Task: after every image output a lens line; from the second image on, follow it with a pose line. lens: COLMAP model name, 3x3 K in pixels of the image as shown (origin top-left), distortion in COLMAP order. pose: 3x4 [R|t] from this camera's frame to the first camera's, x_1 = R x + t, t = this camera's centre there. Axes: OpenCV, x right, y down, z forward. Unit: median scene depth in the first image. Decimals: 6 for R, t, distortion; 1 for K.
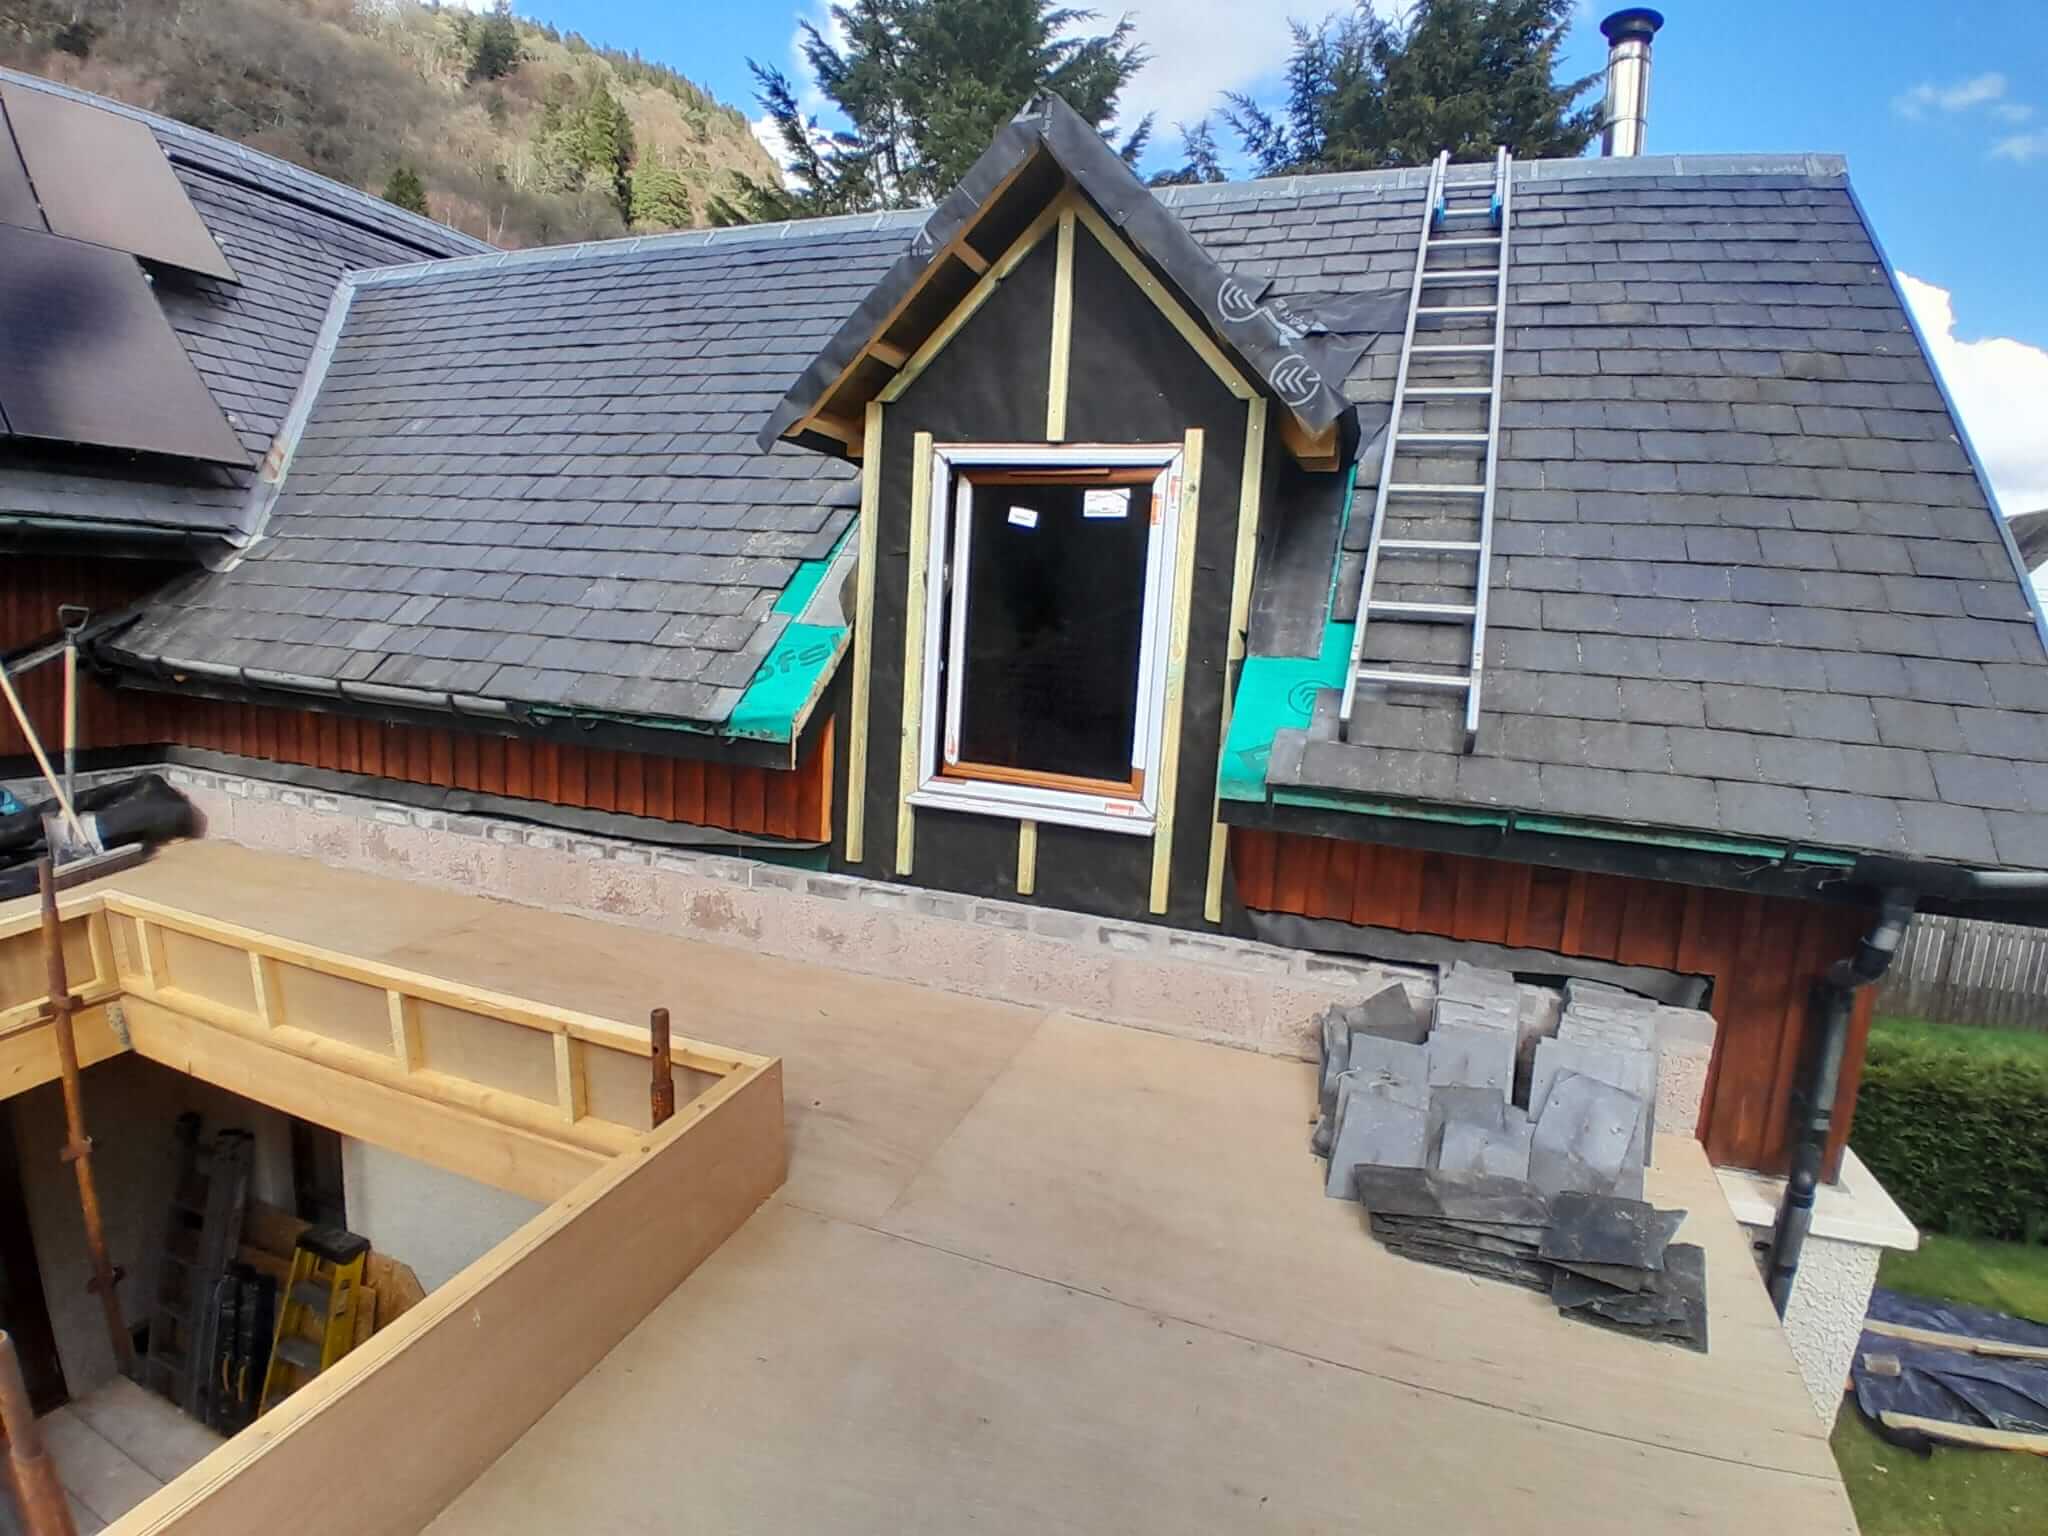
lens RADIAL K [[996.5, 0, 1030.3], [0, 996.5, 774.6], [0, 0, 1]] dist [0.017085, -0.053720]
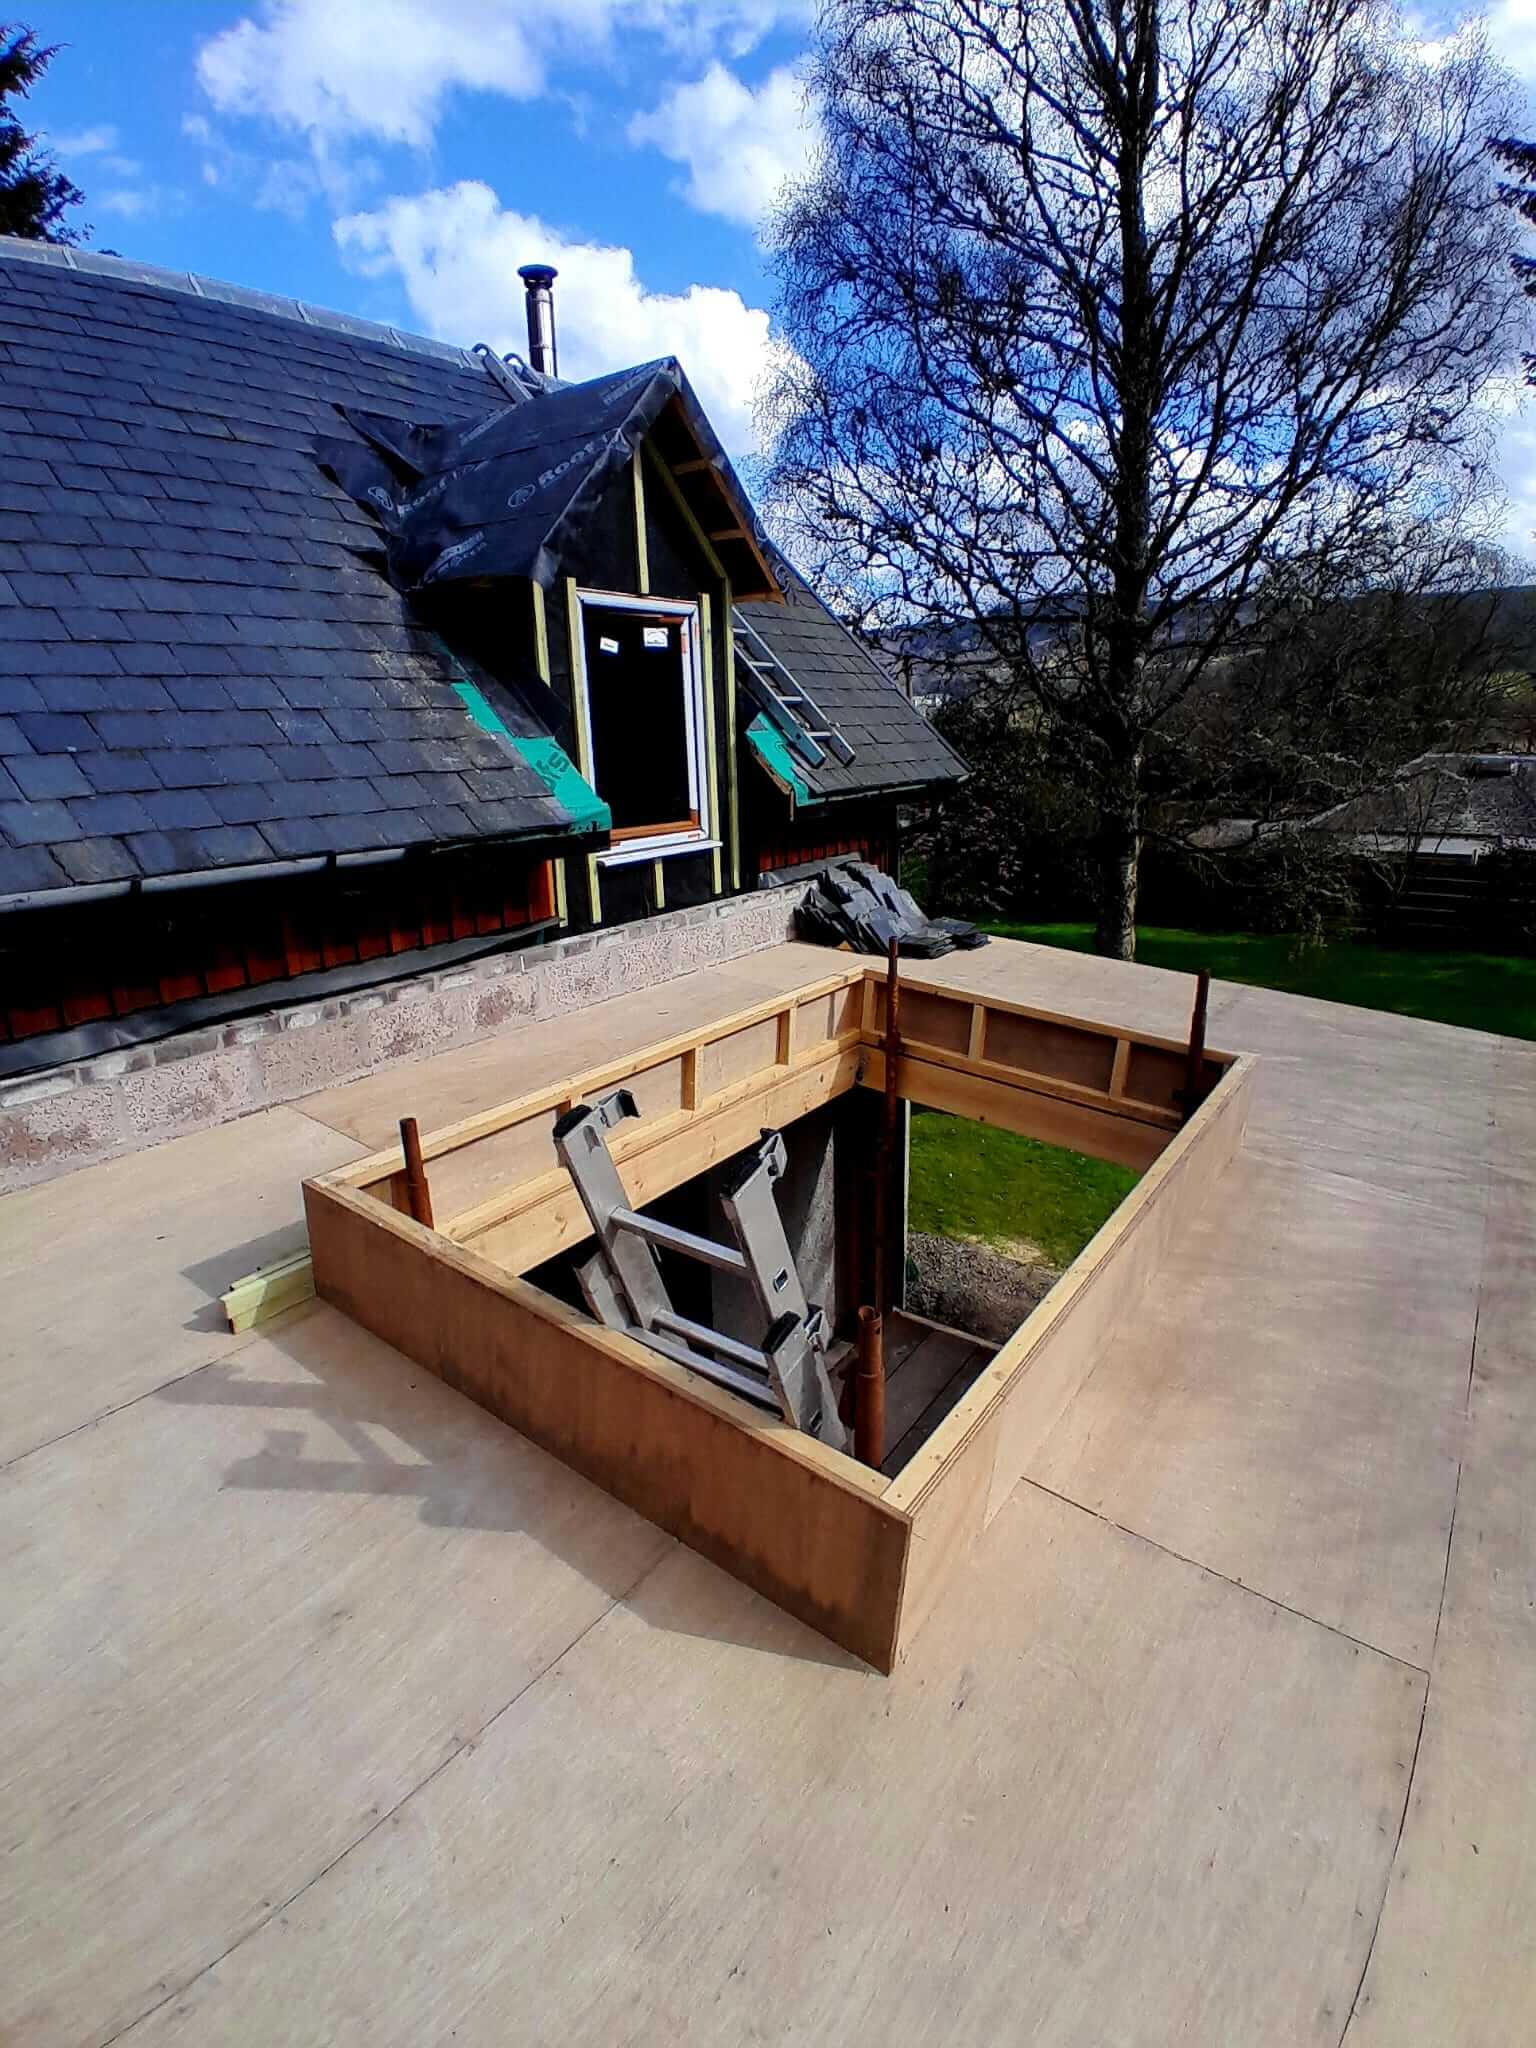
lens RADIAL K [[996.5, 0, 766.5], [0, 996.5, 1035.4], [0, 0, 1]] dist [0.017085, -0.053720]
pose [[0.267071, -0.354669, 0.896037, -1.406084], [0.176375, 0.932095, 0.316372, -0.152805], [-0.947399, 0.073545, 0.311490, 0.397861]]
